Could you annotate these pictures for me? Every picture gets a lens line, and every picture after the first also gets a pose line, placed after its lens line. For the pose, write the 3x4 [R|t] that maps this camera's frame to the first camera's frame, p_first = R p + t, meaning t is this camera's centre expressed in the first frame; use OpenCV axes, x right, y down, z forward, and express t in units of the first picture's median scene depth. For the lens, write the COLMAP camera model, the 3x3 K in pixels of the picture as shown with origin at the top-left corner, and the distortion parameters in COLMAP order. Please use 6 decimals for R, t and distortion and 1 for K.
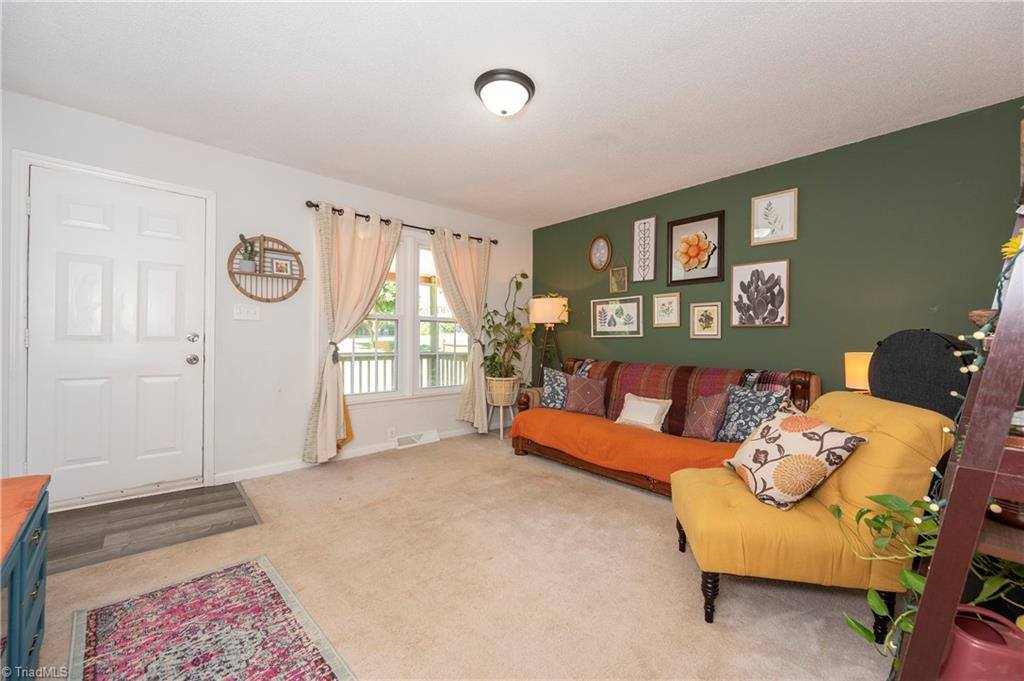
lens RADIAL K [[405.9, 0, 514.1], [0, 405.9, 337.4], [0, 0, 1]] dist [0.000386, -0.000001]
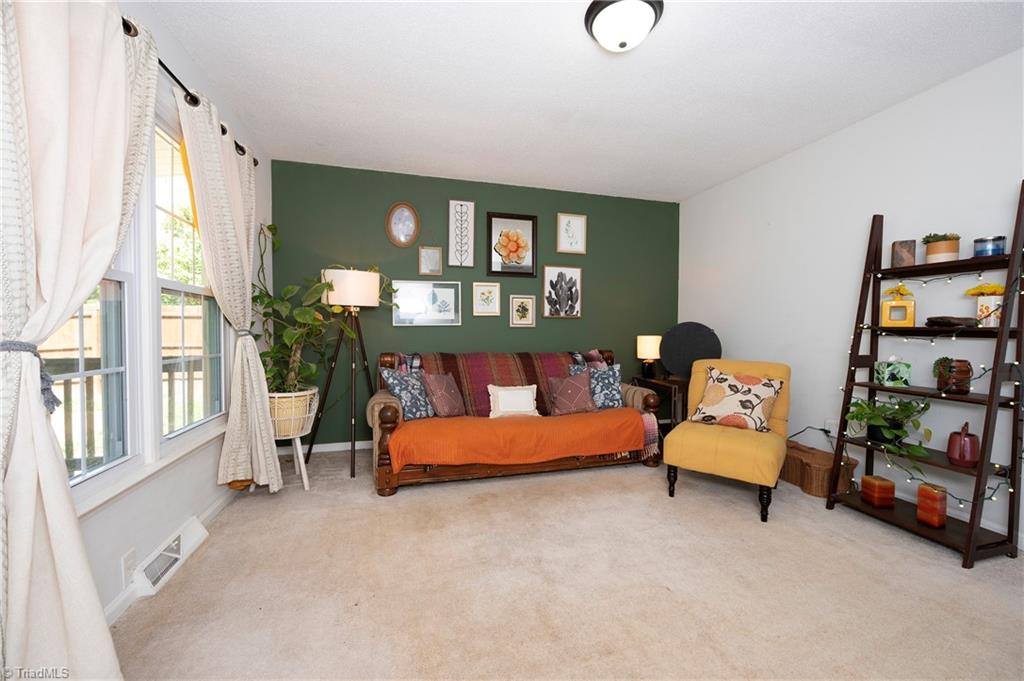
lens RADIAL K [[405.9, 0, 514.1], [0, 405.9, 337.4], [0, 0, 1]] dist [0.000386, -0.000001]
pose [[0.437240, -0.023908, 0.899027, -0.545687], [-0.000916, 0.999634, 0.027029, 0.000540], [-0.899344, -0.012642, 0.437058, 0.536562]]
